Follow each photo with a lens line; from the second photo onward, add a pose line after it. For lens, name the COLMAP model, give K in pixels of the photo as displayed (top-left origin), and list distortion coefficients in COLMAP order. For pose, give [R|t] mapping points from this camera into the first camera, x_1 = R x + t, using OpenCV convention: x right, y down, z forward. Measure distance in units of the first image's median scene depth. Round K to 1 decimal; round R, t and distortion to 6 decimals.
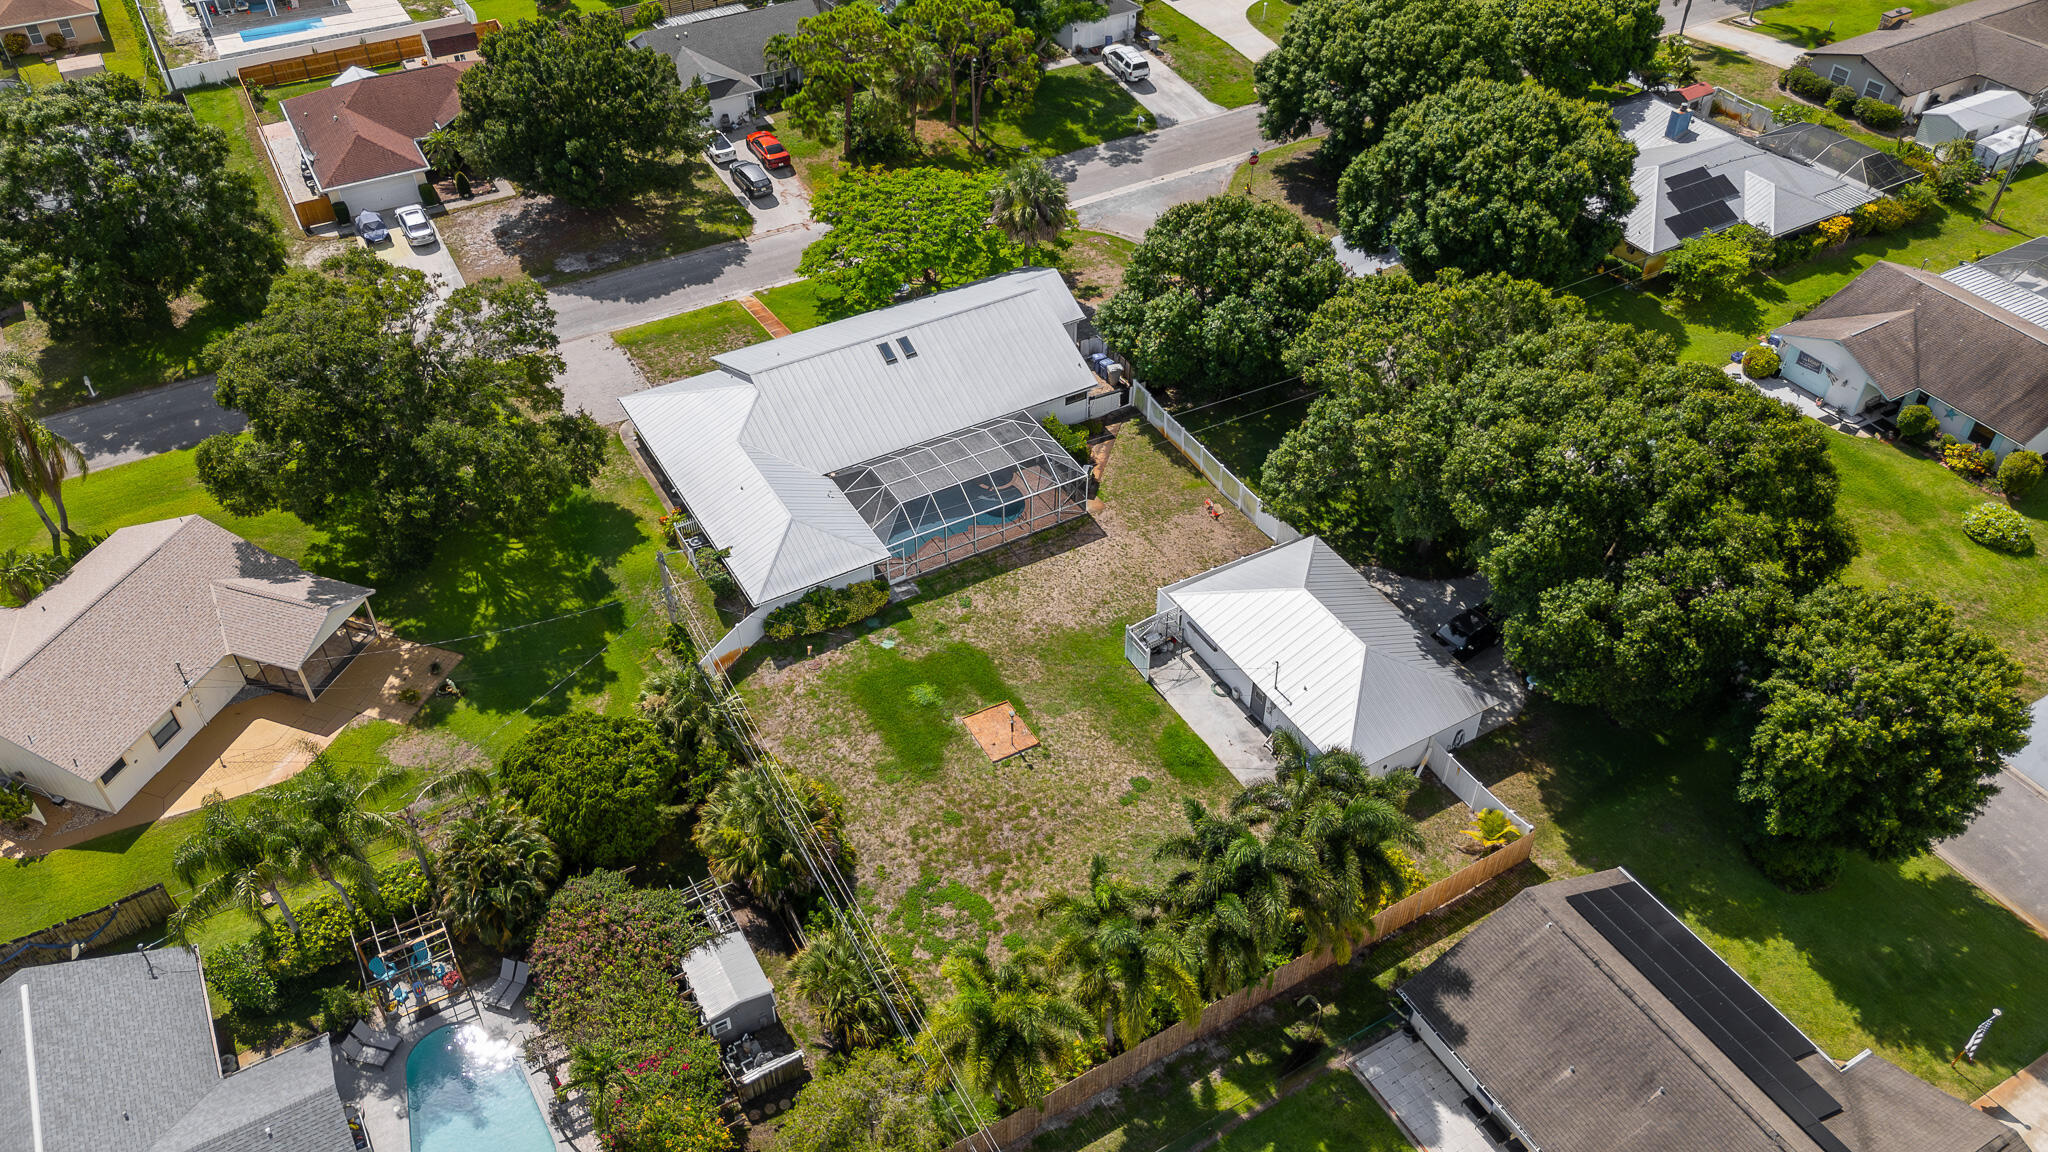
lens RADIAL K [[1470.6, 0, 1024.1], [0, 1470.6, 627.2], [0, 0, 1]] dist [0.053355, -0.023899]
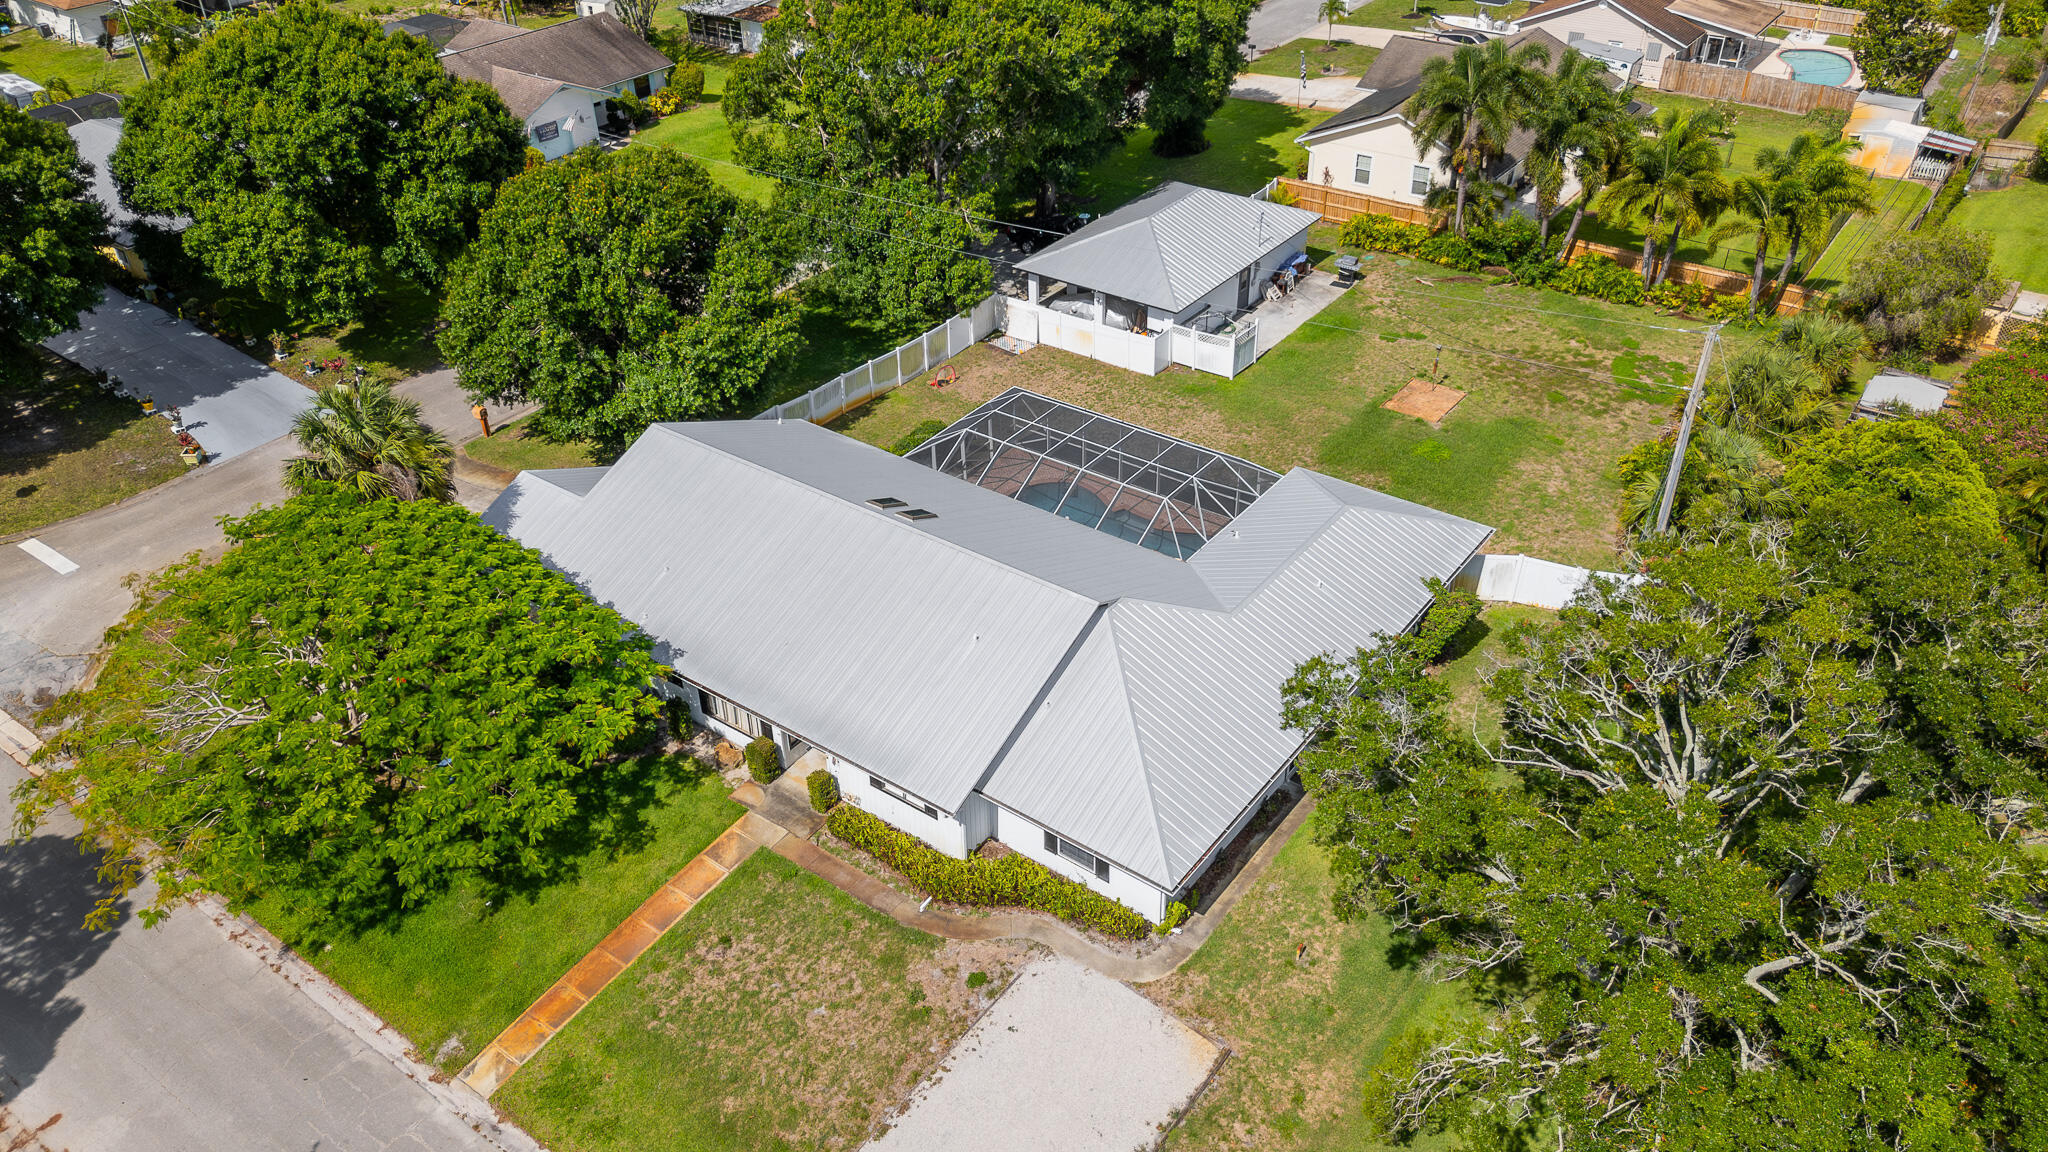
lens RADIAL K [[1470.6, 0, 1024.1], [0, 1470.6, 627.2], [0, 0, 1]] dist [0.053355, -0.023899]
pose [[-0.401853, -0.534293, 0.743670, -0.577443], [0.642730, 0.413887, 0.644667, -0.531106], [-0.652236, 0.737040, 0.177085, 0.961514]]
